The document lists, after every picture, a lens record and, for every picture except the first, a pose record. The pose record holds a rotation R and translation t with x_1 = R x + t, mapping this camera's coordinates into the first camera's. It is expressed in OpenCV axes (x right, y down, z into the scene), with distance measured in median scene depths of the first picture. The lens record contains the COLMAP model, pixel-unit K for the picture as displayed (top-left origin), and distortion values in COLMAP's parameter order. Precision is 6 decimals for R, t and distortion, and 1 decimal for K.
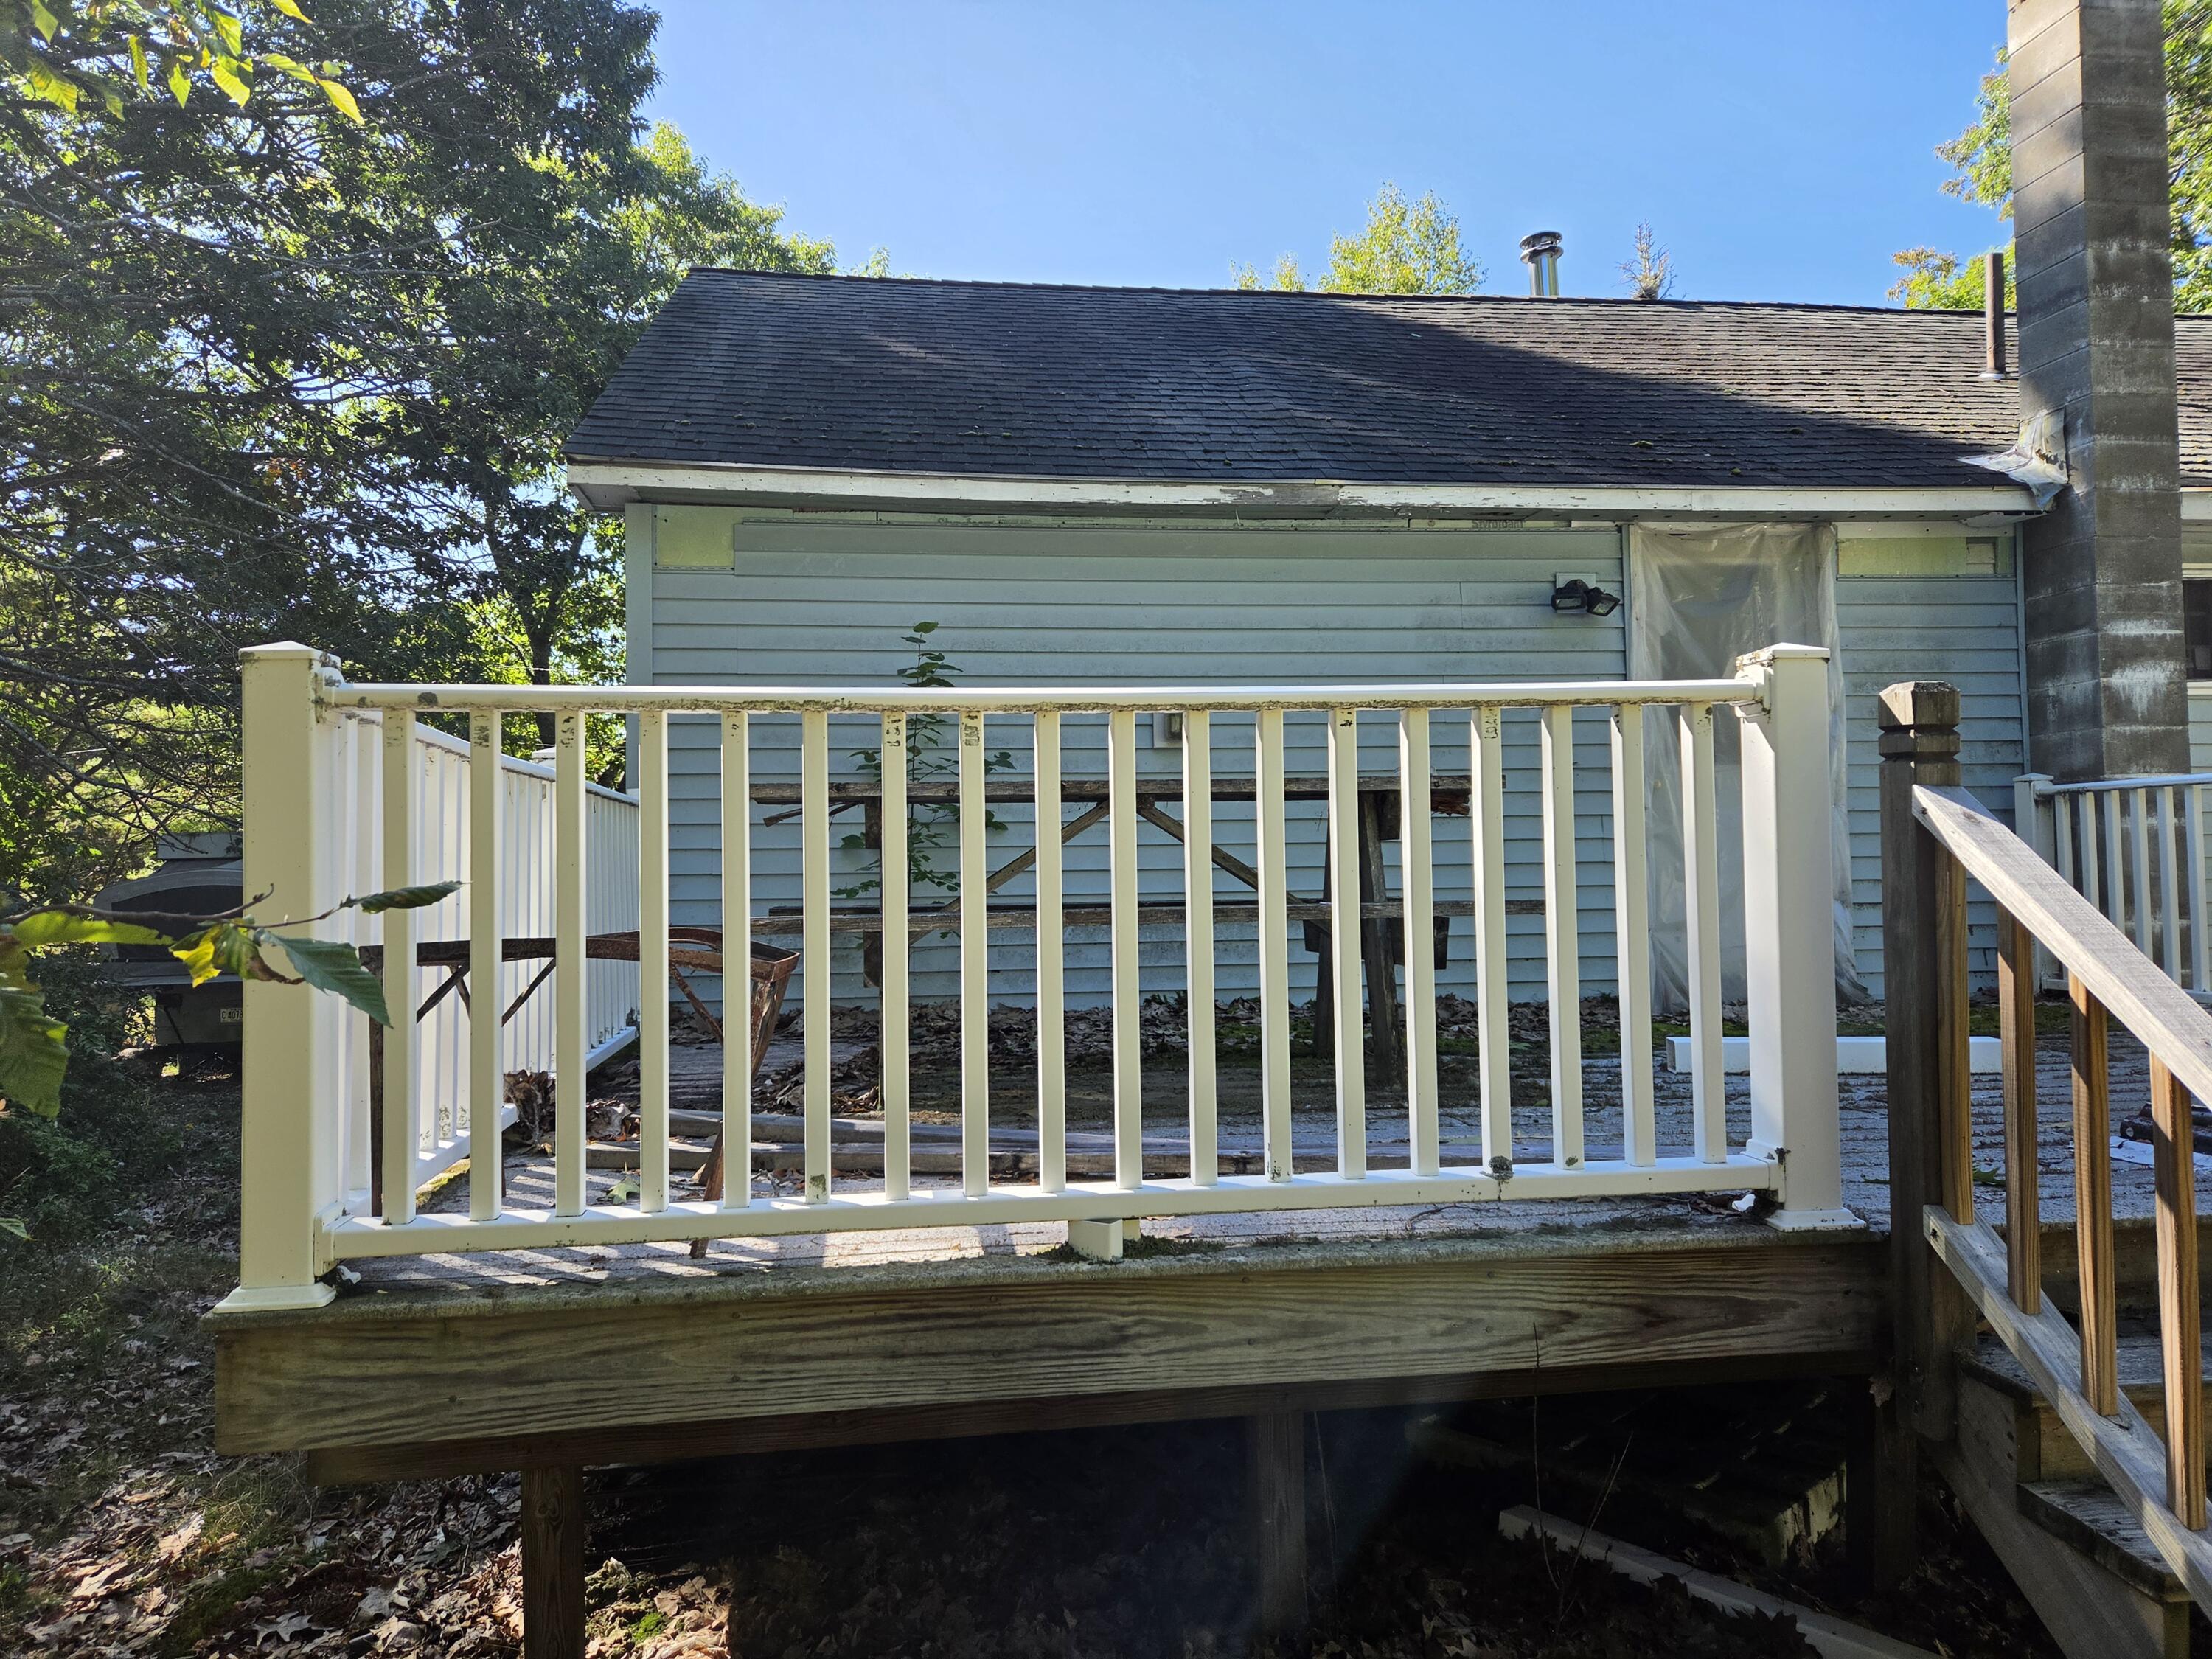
lens RADIAL K [[1474.1, 0, 1076.0], [0, 1474.1, 806.1], [0, 0, 1]] dist [0.084640, -0.062094]
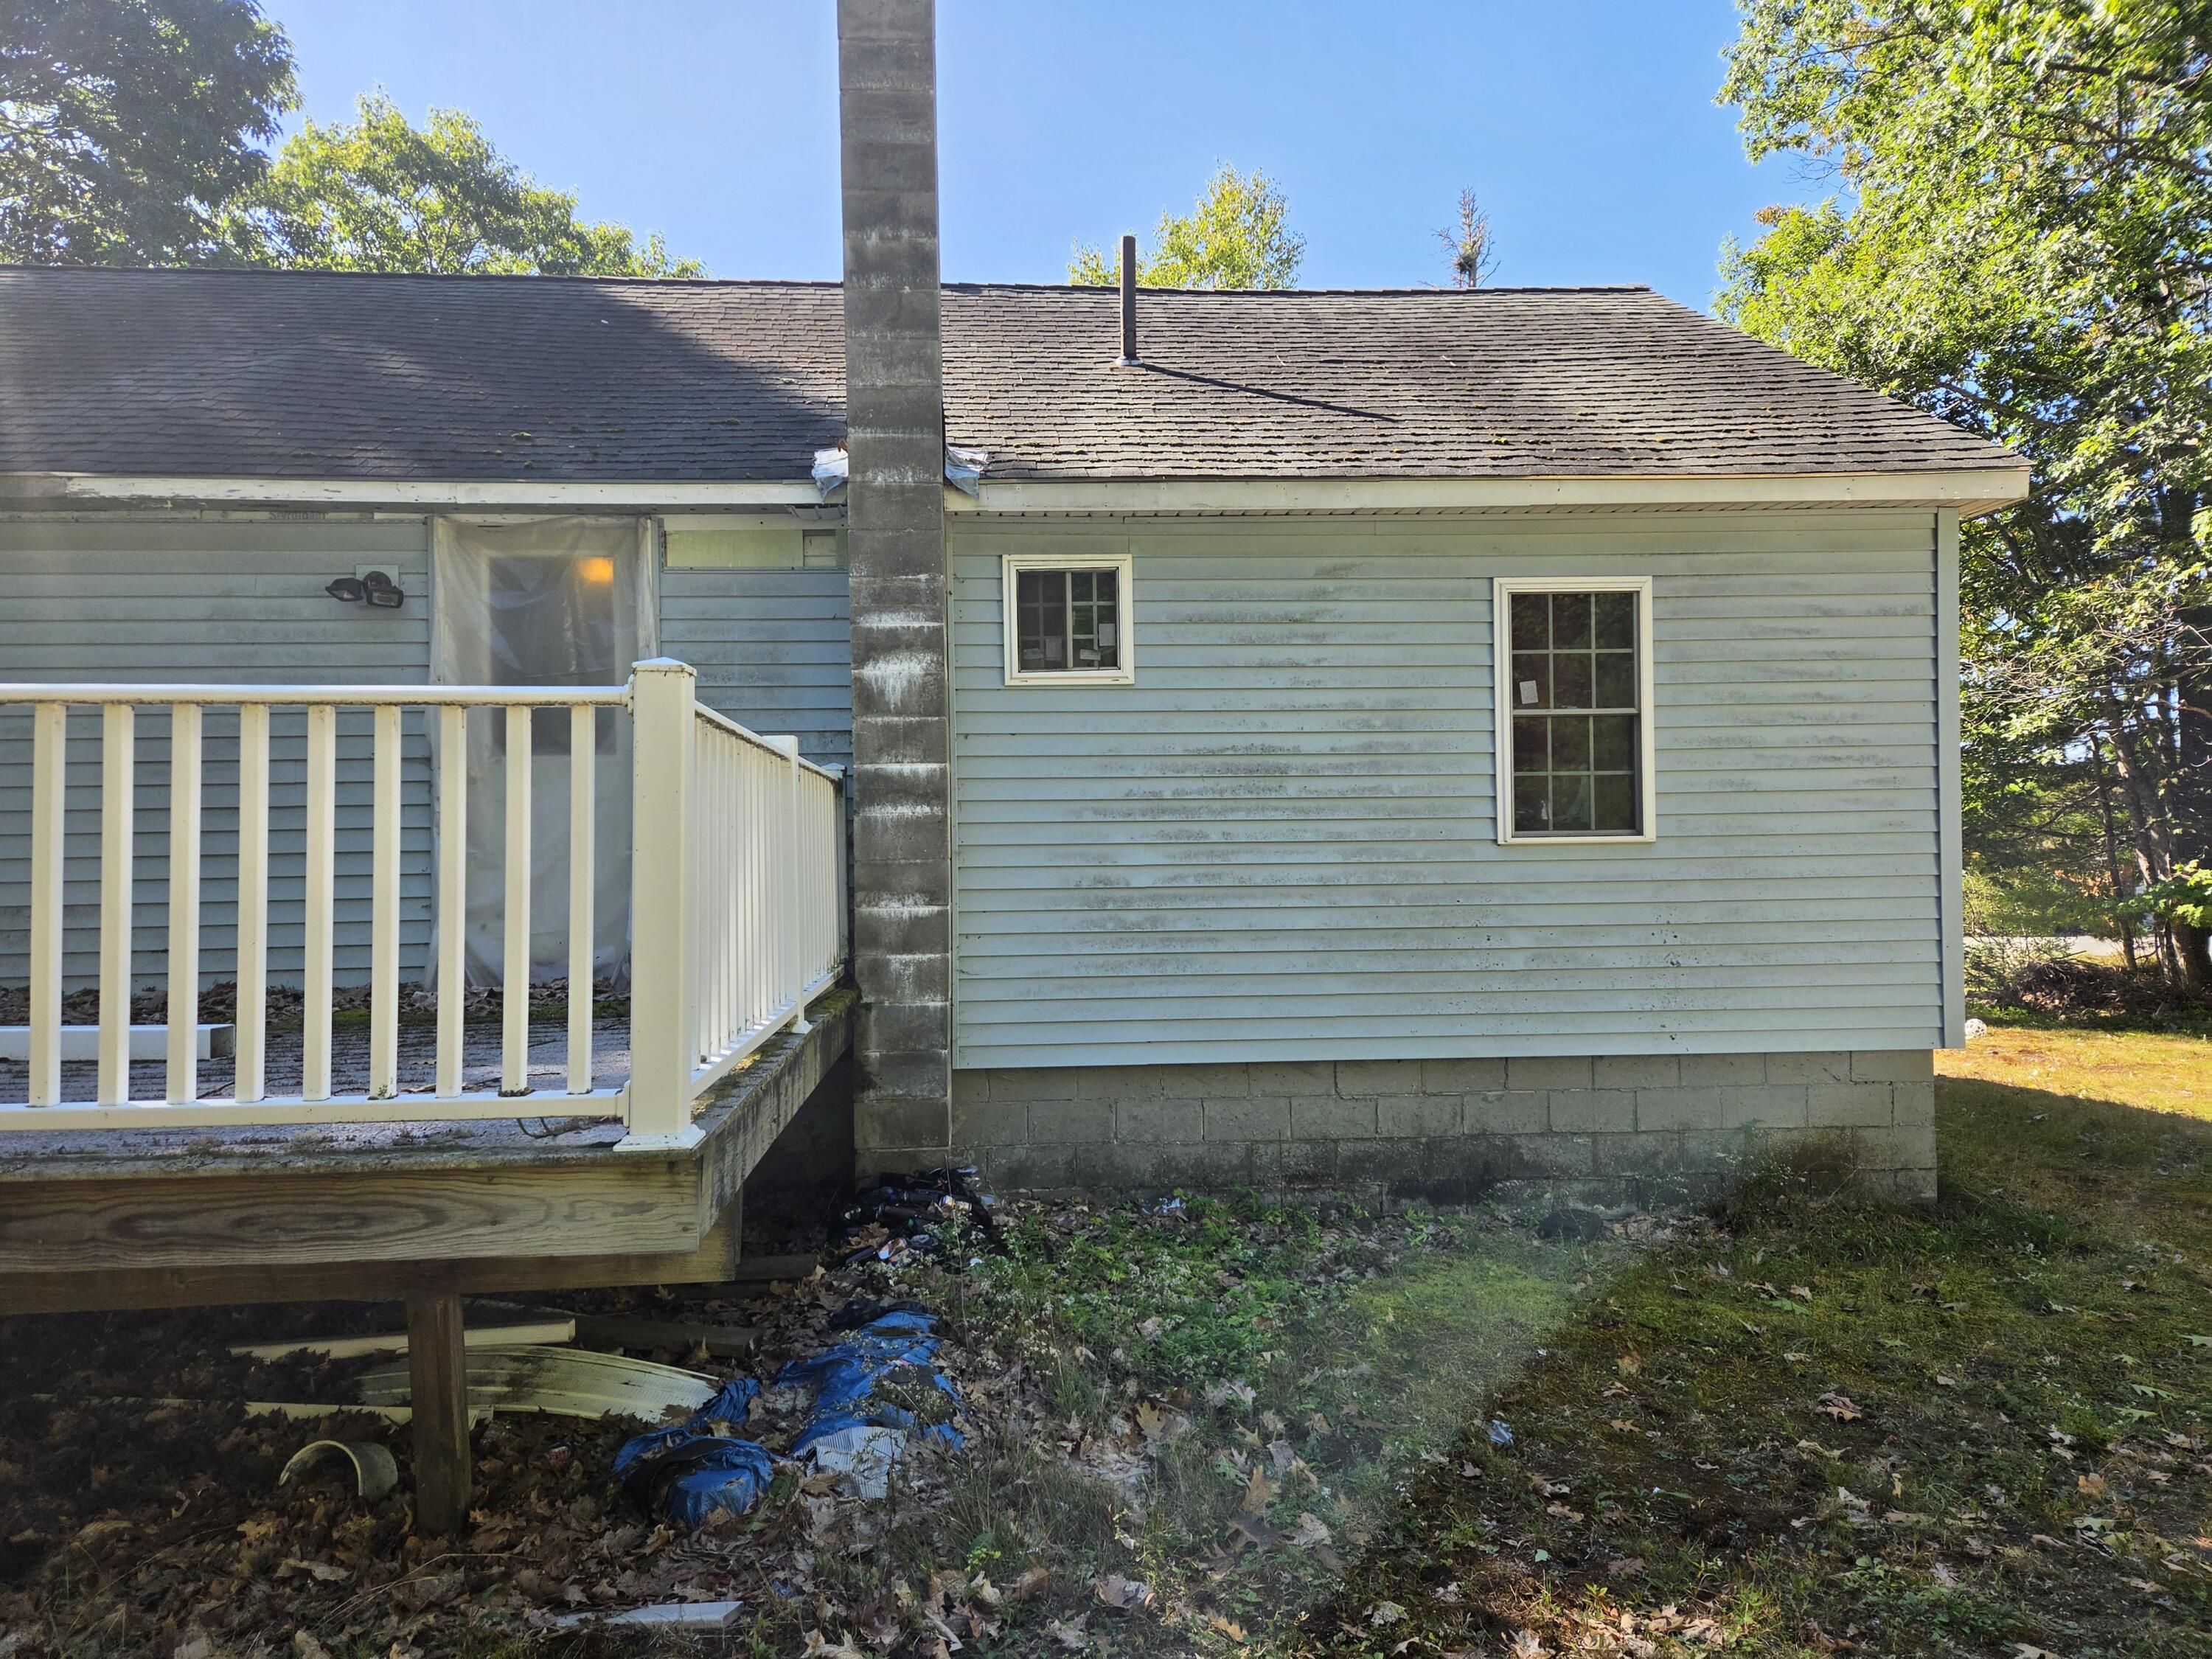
lens RADIAL K [[1474.1, 0, 1099.3], [0, 1474.1, 837.2], [0, 0, 1]] dist [0.084640, -0.062094]
pose [[0.998222, -0.001269, -0.059593, 0.928300], [0.003245, 0.999448, 0.033059, -0.004729], [0.059518, -0.033193, 0.997675, 0.011992]]
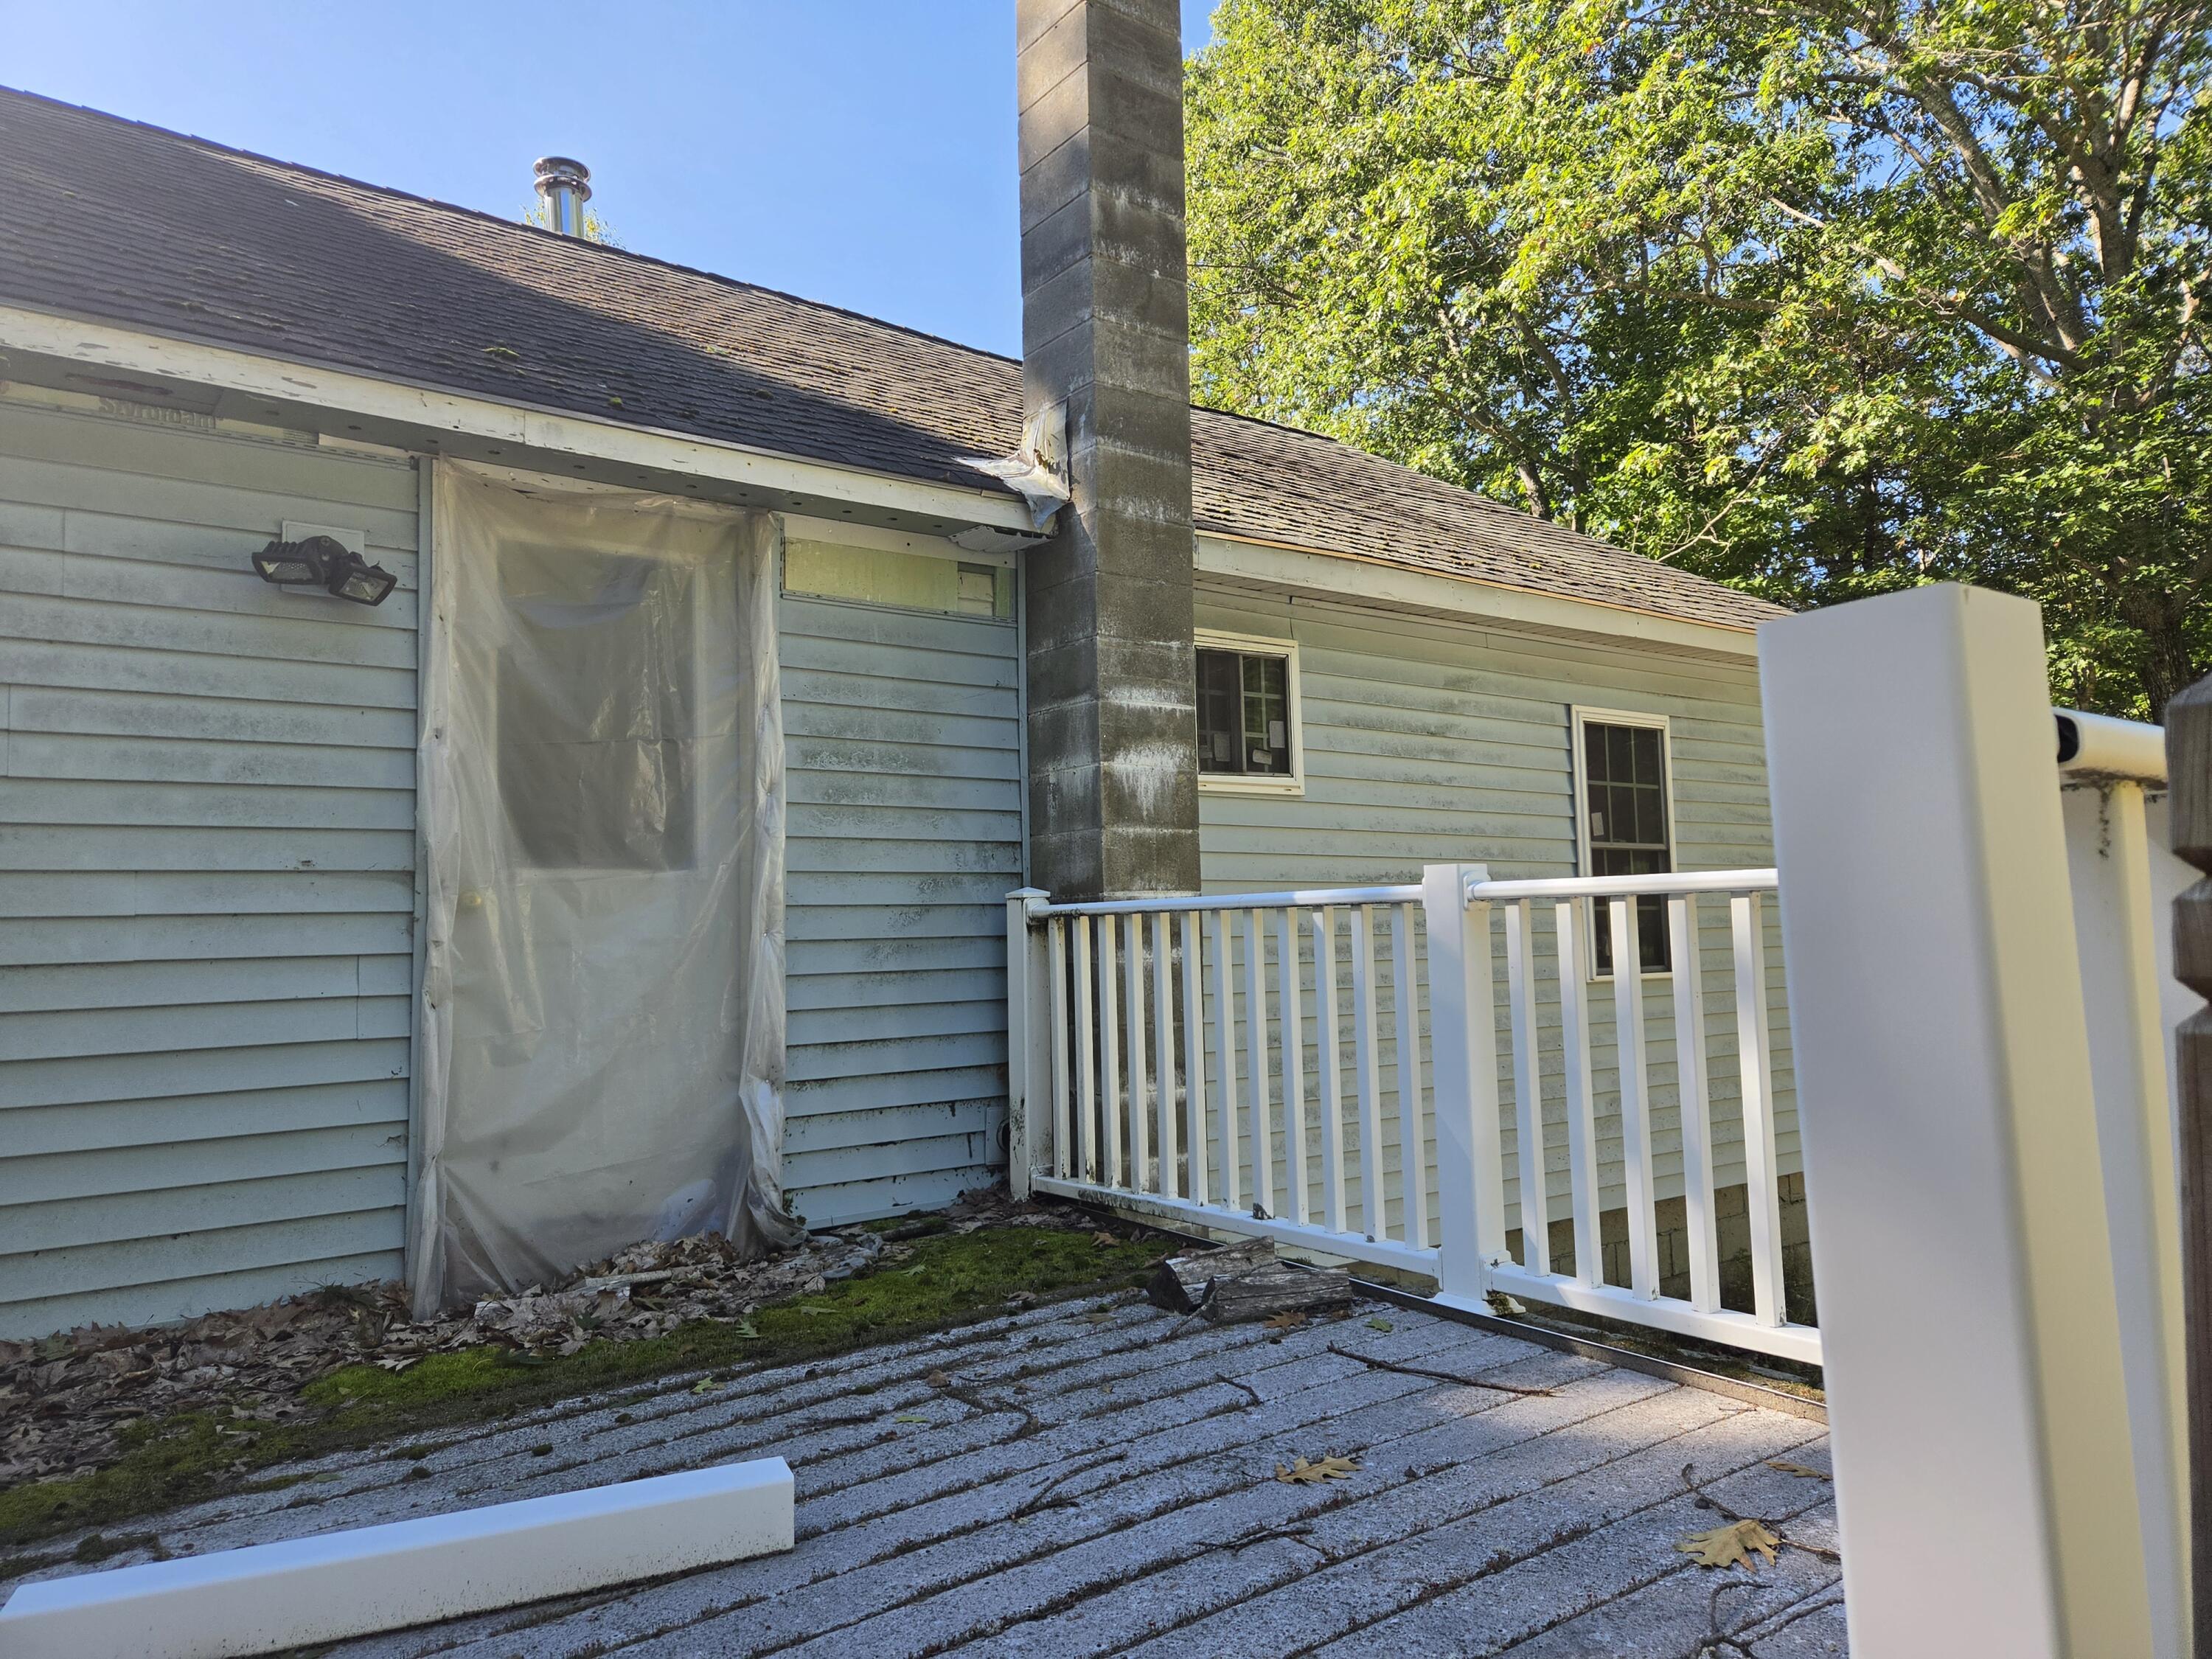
lens RADIAL K [[1474.1, 0, 1095.0], [0, 1474.1, 811.5], [0, 0, 1]] dist [0.084640, -0.062094]
pose [[0.870755, 0.035839, 0.490409, 0.330641], [-0.010578, 0.998475, -0.054187, -0.021594], [-0.491603, 0.041996, 0.869806, 0.384869]]
